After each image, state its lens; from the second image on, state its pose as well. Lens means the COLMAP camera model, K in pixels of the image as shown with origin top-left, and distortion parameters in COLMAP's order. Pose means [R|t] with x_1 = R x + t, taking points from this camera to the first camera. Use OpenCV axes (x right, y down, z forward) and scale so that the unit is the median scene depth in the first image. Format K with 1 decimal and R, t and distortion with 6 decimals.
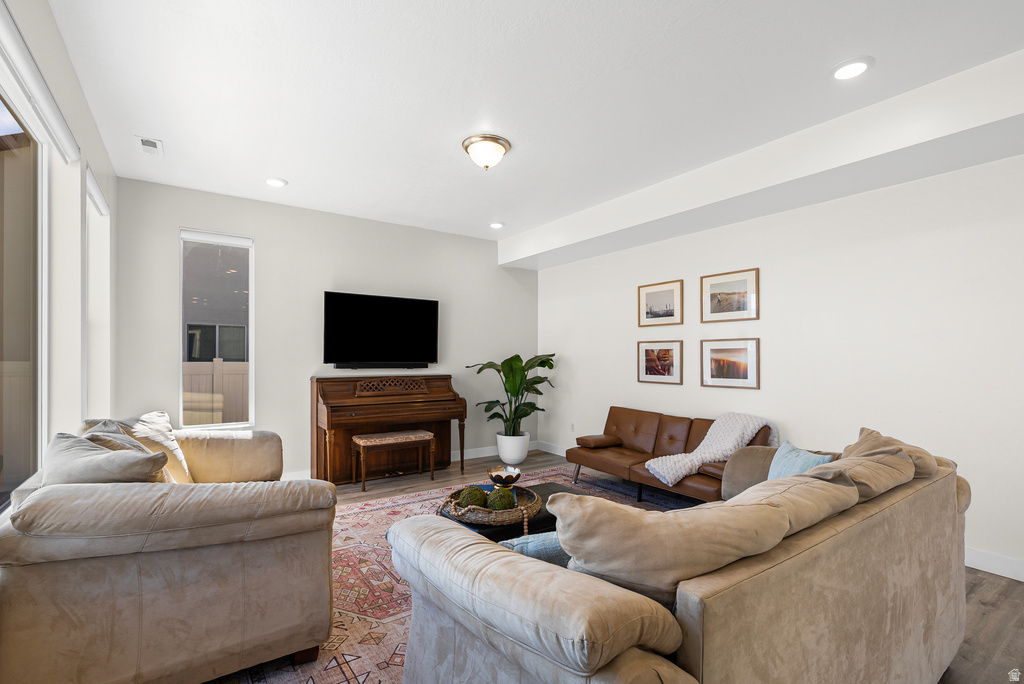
lens RADIAL K [[468.6, 0, 513.2], [0, 468.6, 361.1], [0, 0, 1]] dist [0.003952, -0.001396]
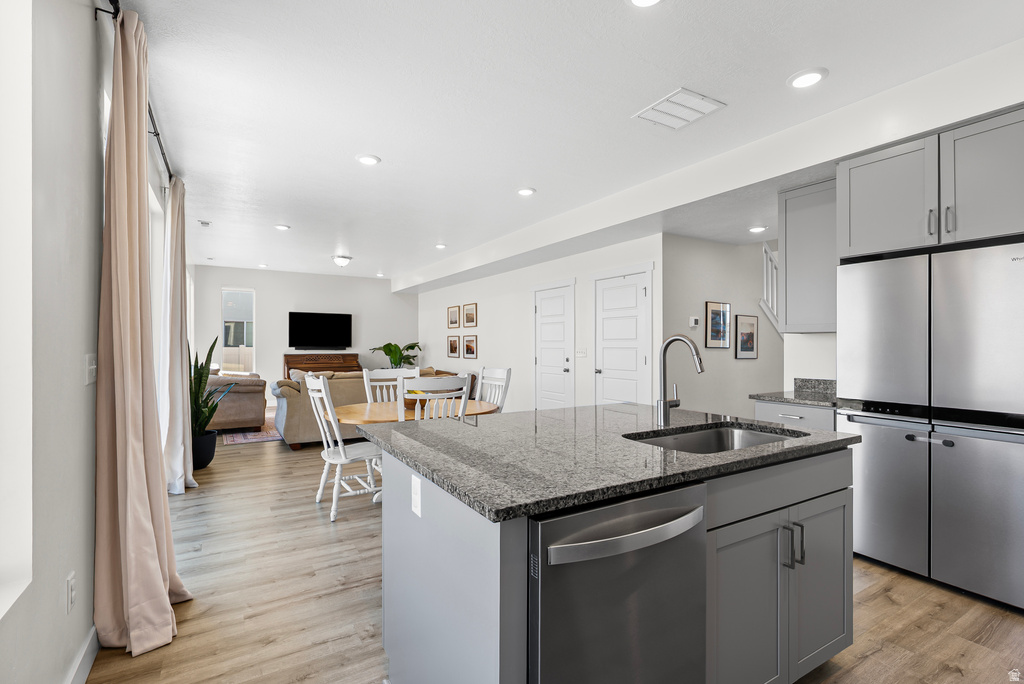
lens RADIAL K [[468.6, 0, 505.6], [0, 468.6, 347.6], [0, 0, 1]] dist [0.003952, -0.001396]
pose [[0.997782, -0.001228, -0.066549, 0.642591], [0.001239, 0.999999, 0.000127, 0.006235], [0.066548, -0.000209, 0.997783, -0.930386]]
